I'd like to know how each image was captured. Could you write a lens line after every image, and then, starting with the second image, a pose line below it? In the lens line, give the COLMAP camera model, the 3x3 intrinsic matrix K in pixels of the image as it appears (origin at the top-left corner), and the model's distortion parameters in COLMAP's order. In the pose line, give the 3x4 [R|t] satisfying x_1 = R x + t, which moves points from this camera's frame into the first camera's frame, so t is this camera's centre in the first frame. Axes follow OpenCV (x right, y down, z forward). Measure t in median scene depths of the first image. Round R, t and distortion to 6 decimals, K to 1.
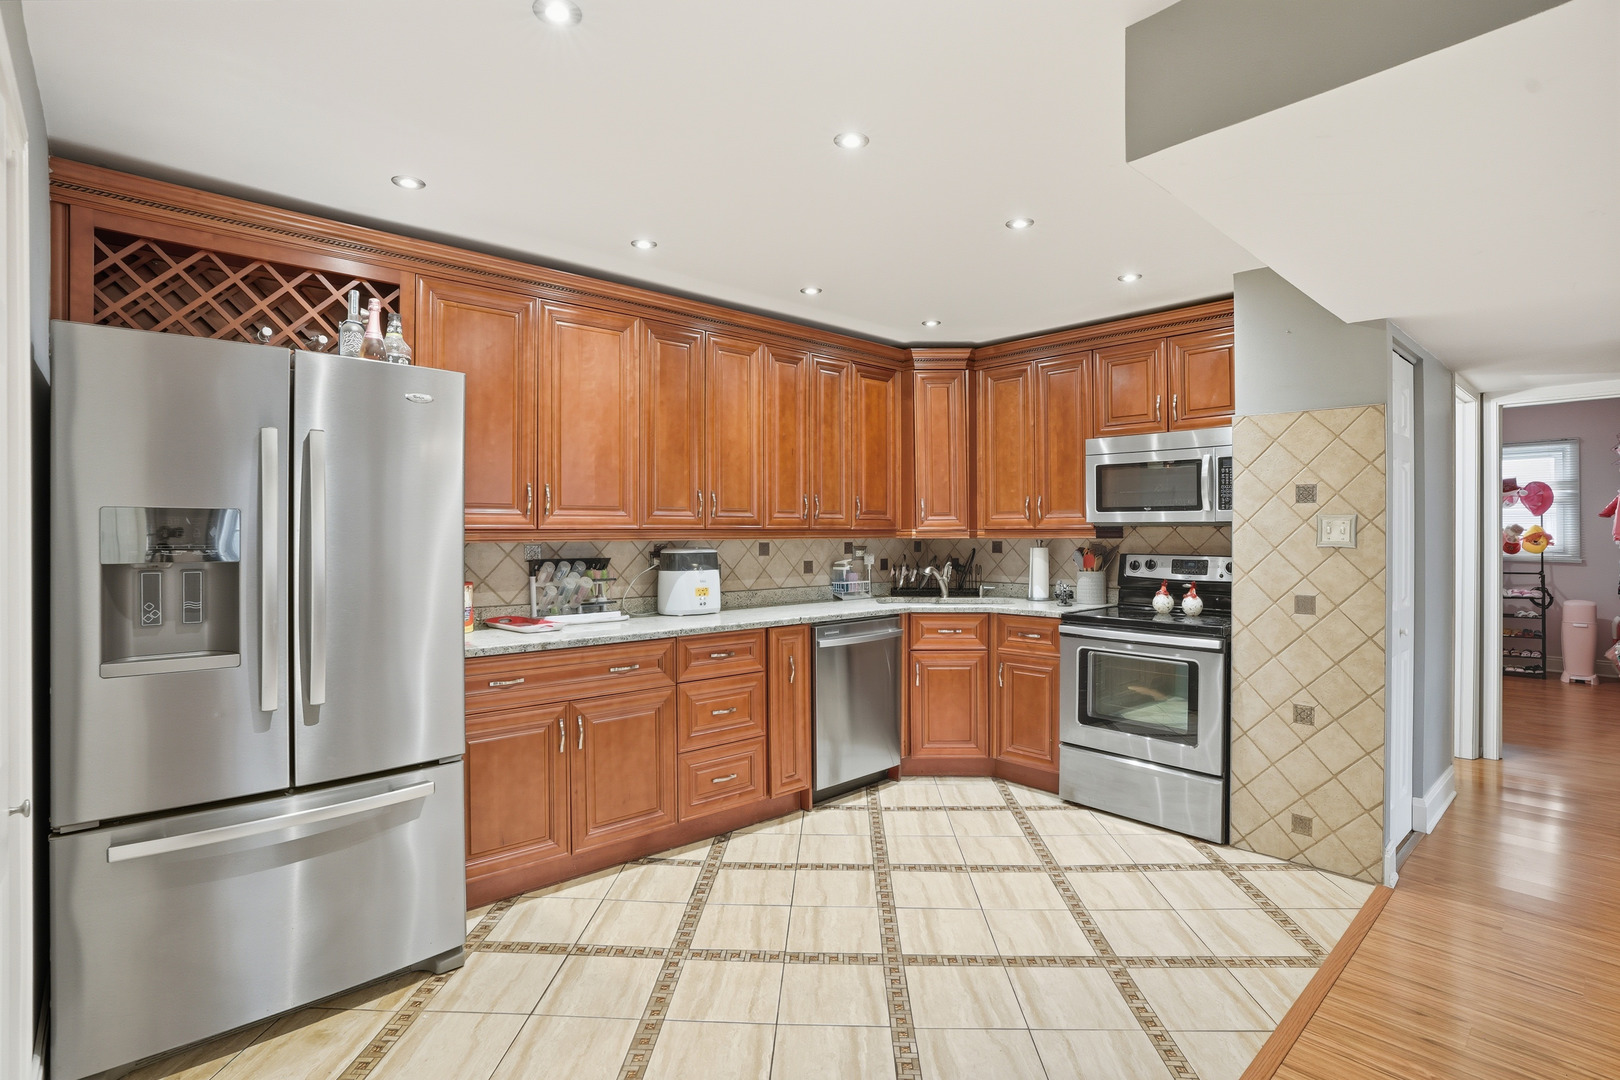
lens RADIAL K [[787.0, 0, 810.0], [0, 787.0, 540.0], [0, 0, 1]] dist [-0.055964, 0.031153]
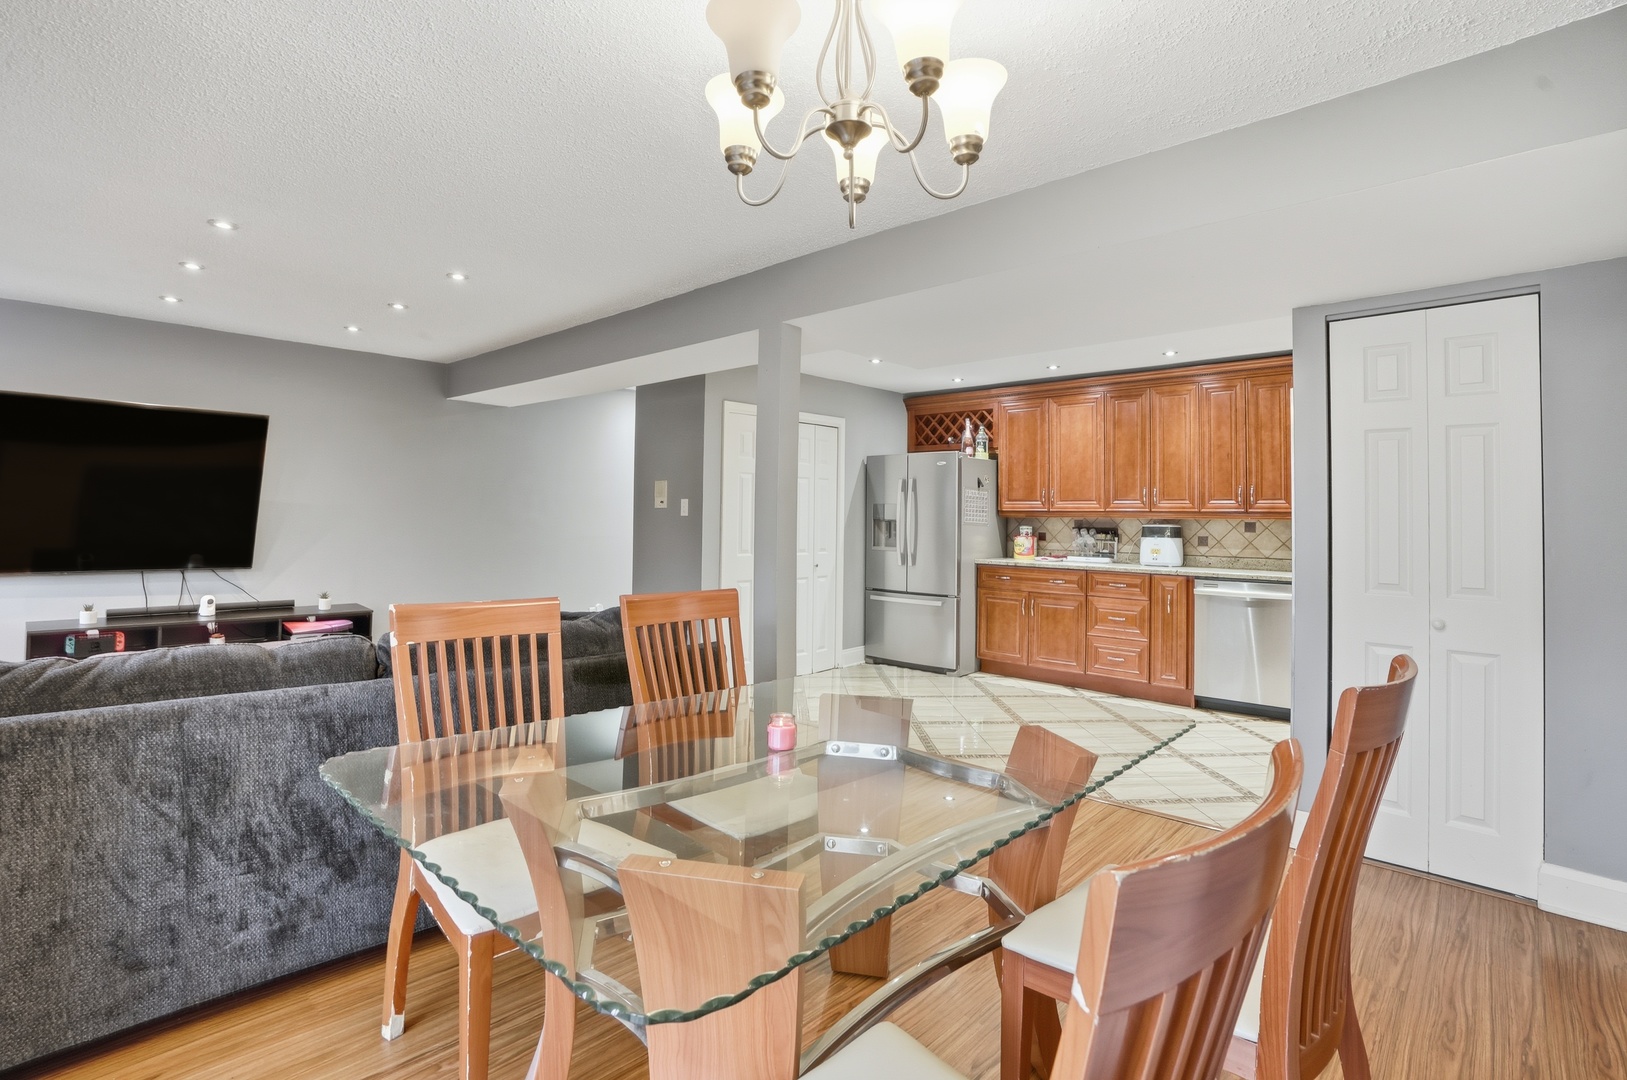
lens RADIAL K [[790.4, 0, 813.5], [0, 790.4, 540.0], [0, 0, 1]] dist [-0.055964, 0.031153]
pose [[0.095964, 0.032002, -0.994870, 1.433453], [-0.023479, 0.999278, 0.029879, 0.013313], [0.995108, 0.020491, 0.096646, 0.170842]]
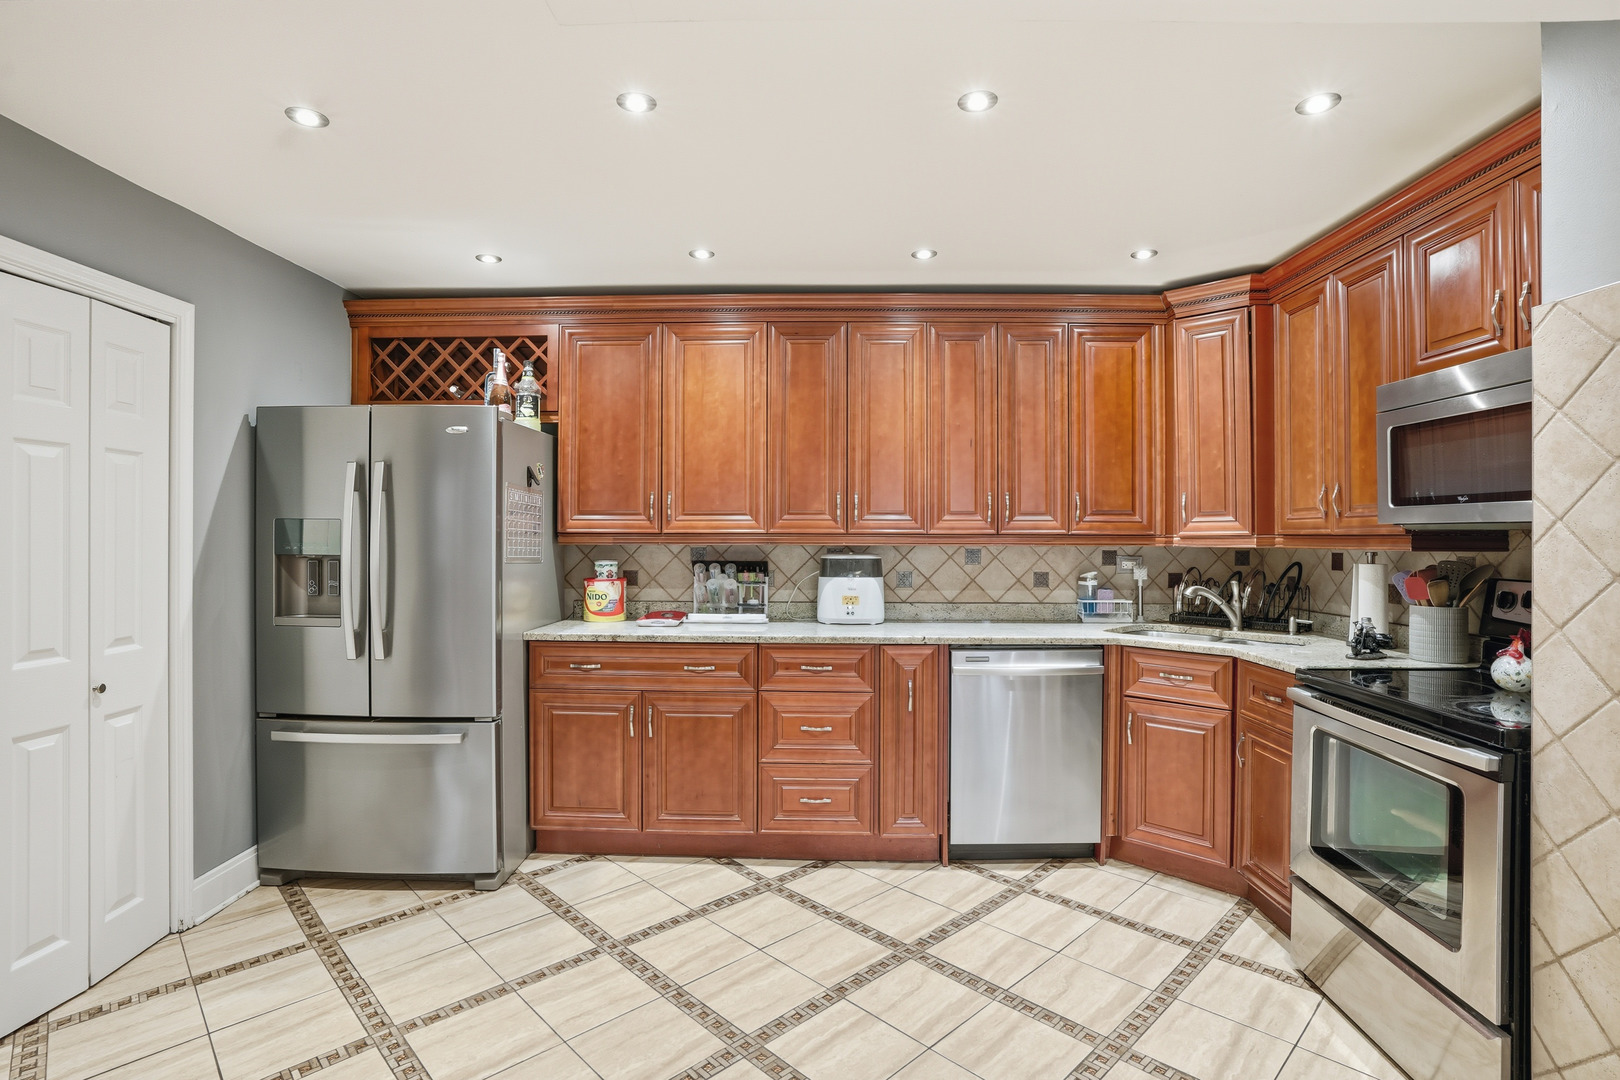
lens RADIAL K [[787.0, 0, 810.0], [0, 787.0, 540.0], [0, 0, 1]] dist [-0.055964, 0.031153]
pose [[0.727385, 0.008286, -0.686180, 0.496612], [-0.012057, 0.999927, -0.000707, -0.004936], [0.686124, 0.008788, 0.727432, 0.296991]]
